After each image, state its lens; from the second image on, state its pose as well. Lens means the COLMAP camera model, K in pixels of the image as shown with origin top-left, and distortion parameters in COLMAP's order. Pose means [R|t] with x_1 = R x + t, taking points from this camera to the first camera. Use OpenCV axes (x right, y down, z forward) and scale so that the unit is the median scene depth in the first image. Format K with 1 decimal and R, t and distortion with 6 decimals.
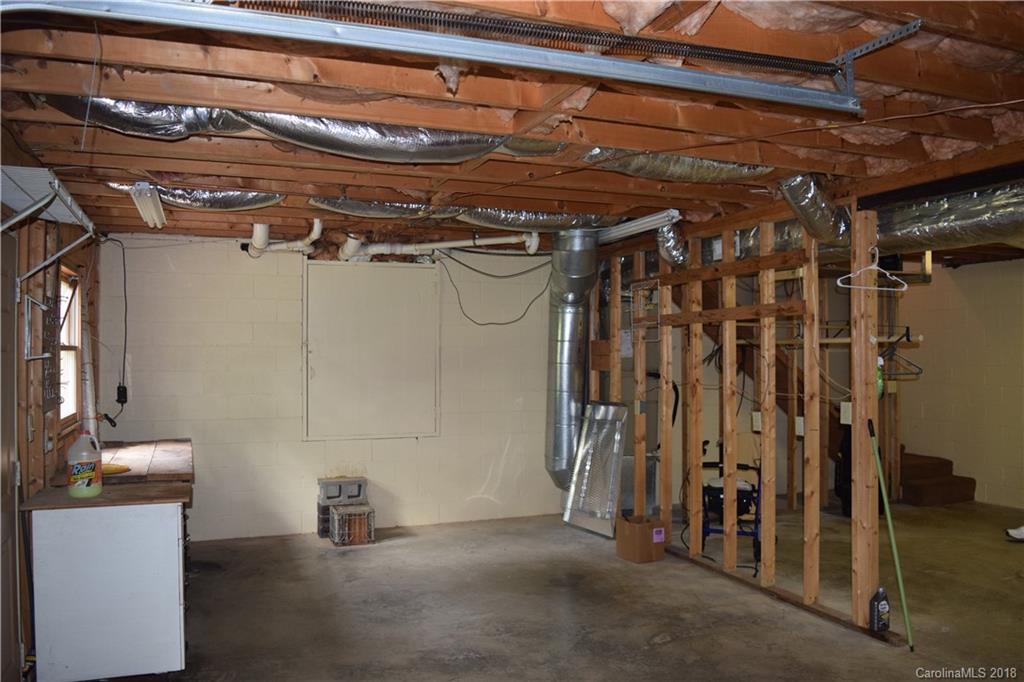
lens RADIAL K [[805.7, 0, 512.0], [0, 805.7, 341.0], [0, 0, 1]] dist [-0.079872, 0.000558]
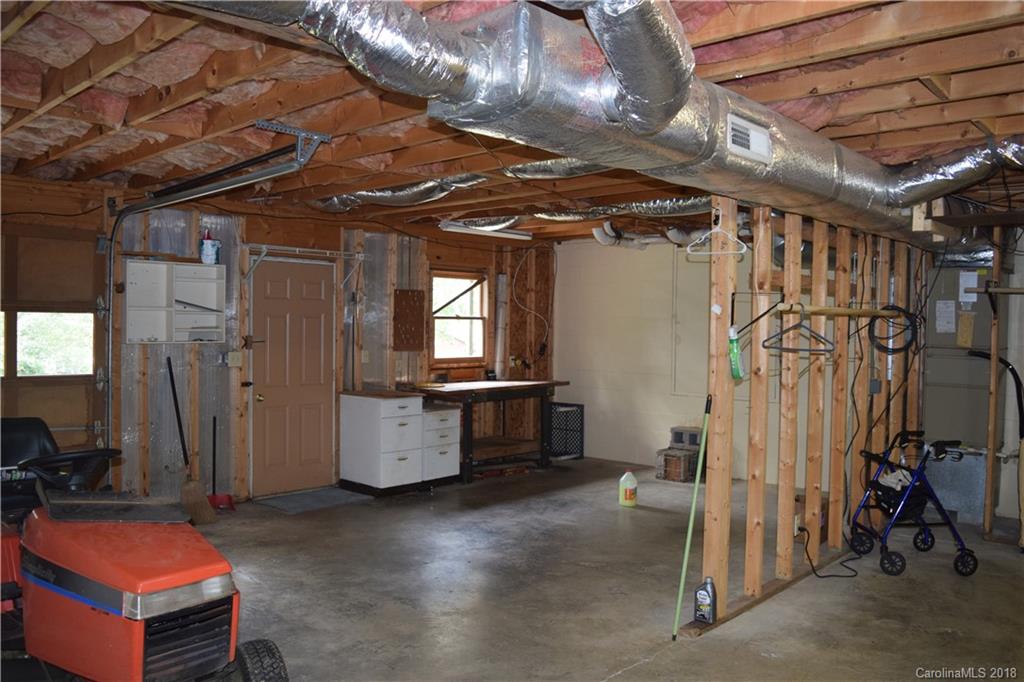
lens RADIAL K [[805.7, 0, 512.0], [0, 805.7, 341.0], [0, 0, 1]] dist [-0.079872, 0.000558]
pose [[0.426012, 0.027813, -0.904290, 1.213301], [-0.000188, 0.999530, 0.030654, 0.006100], [0.904717, -0.012889, 0.425817, 0.393019]]
